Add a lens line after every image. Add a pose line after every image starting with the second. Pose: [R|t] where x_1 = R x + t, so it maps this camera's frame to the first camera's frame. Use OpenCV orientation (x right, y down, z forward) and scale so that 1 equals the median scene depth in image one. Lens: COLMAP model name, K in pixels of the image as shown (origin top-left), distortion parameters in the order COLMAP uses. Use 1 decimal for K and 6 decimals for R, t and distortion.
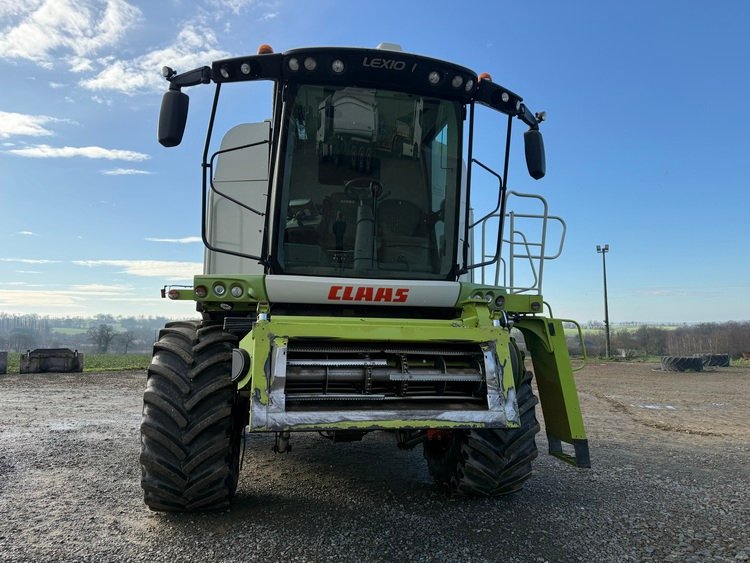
lens RADIAL K [[523.0, 0, 375.0], [0, 523.0, 281.5], [0, 0, 1]] dist [0.110267, -0.112267]
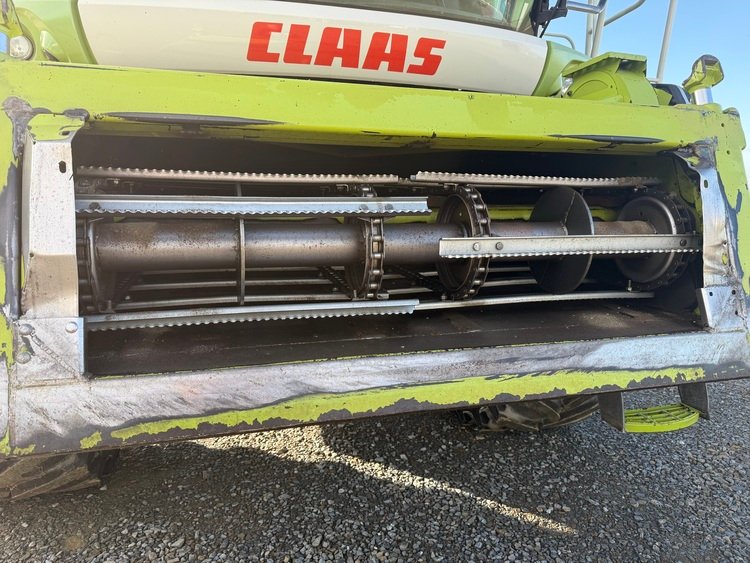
lens RADIAL K [[523.0, 0, 375.0], [0, 523.0, 281.5], [0, 0, 1]] dist [0.110267, -0.112267]
pose [[0.996075, -0.031482, 0.082730, -0.038990], [0.011591, 0.972959, 0.230687, 0.124962], [-0.087755, -0.228823, 0.969505, 0.675415]]
